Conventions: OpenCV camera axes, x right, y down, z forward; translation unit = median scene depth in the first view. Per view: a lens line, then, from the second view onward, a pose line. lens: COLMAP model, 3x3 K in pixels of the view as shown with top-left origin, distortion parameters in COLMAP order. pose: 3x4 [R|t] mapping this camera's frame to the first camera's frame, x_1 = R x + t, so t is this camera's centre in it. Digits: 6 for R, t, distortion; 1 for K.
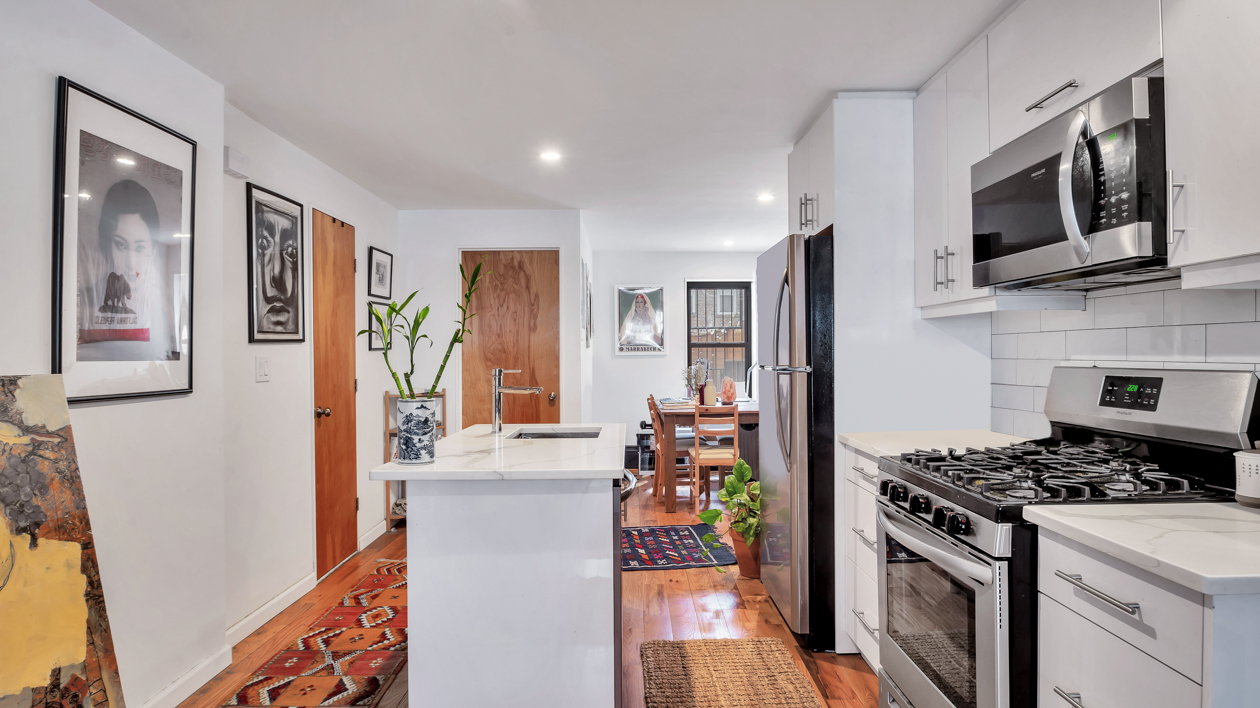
lens RADIAL K [[706.4, 0, 640.0], [0, 706.4, 352.2], [0, 0, 1]] dist [-0.021196, -0.000408]
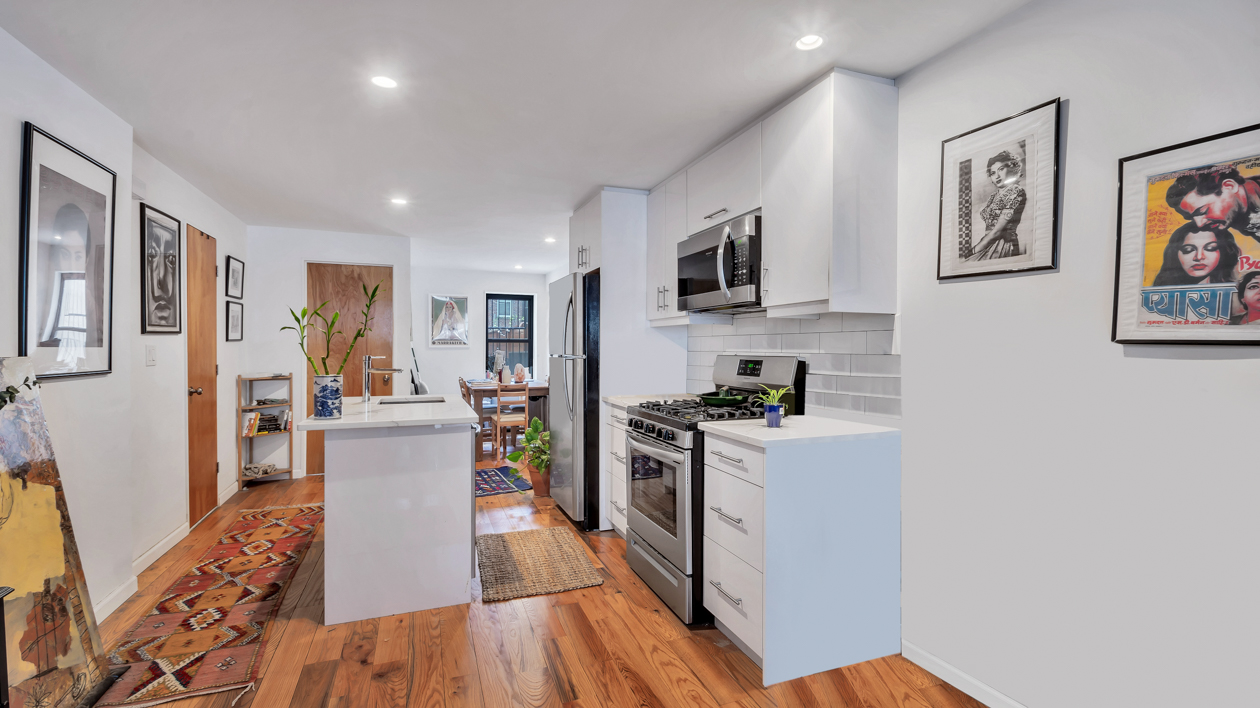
lens RADIAL K [[549.2, 0, 633.9], [0, 549.2, 349.6], [0, 0, 1]] dist [0.002549, 0.000015]
pose [[0.936729, 0.007941, 0.349965, -0.097250], [-0.009787, 0.999946, 0.003507, 0.002510], [-0.349918, -0.006711, 0.936756, -0.222046]]
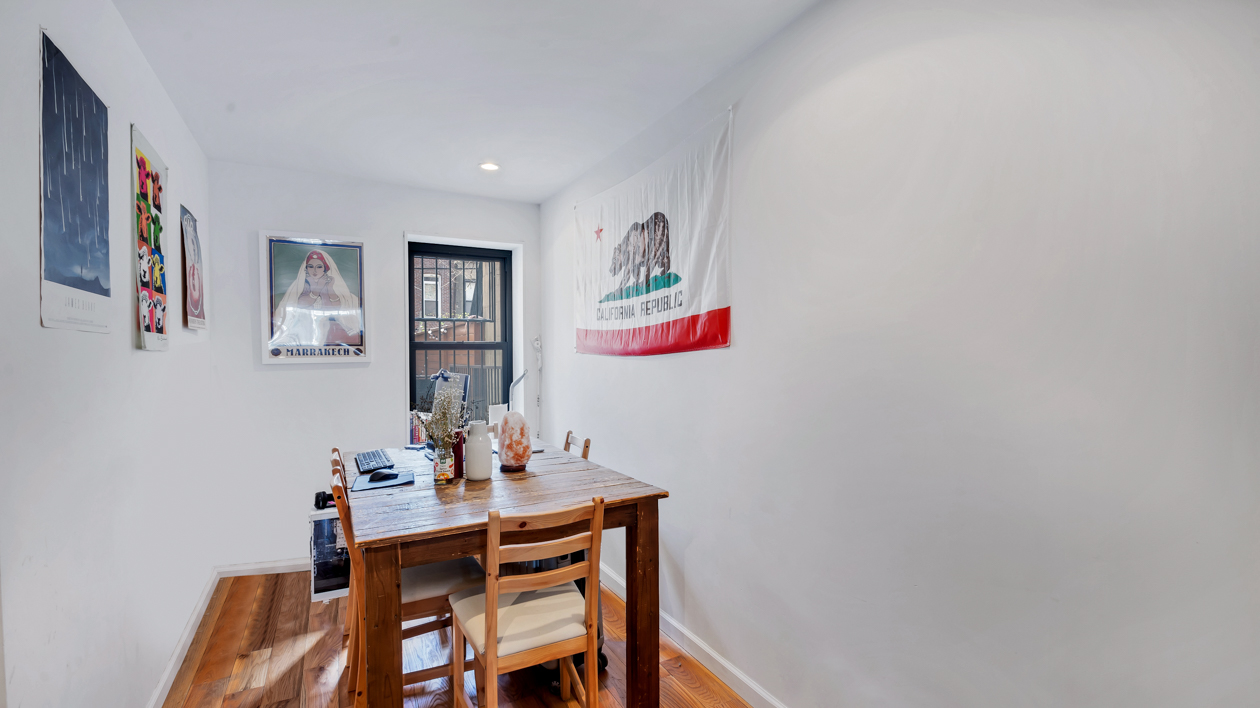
lens RADIAL K [[549.2, 0, 636.3], [0, 549.2, 354.8], [0, 0, 1]] dist [0.002549, 0.000015]
pose [[0.884601, -0.004337, 0.466329, 0.056582], [0.003648, 0.999991, 0.002381, -0.007168], [-0.466335, -0.000405, 0.884608, 1.403880]]
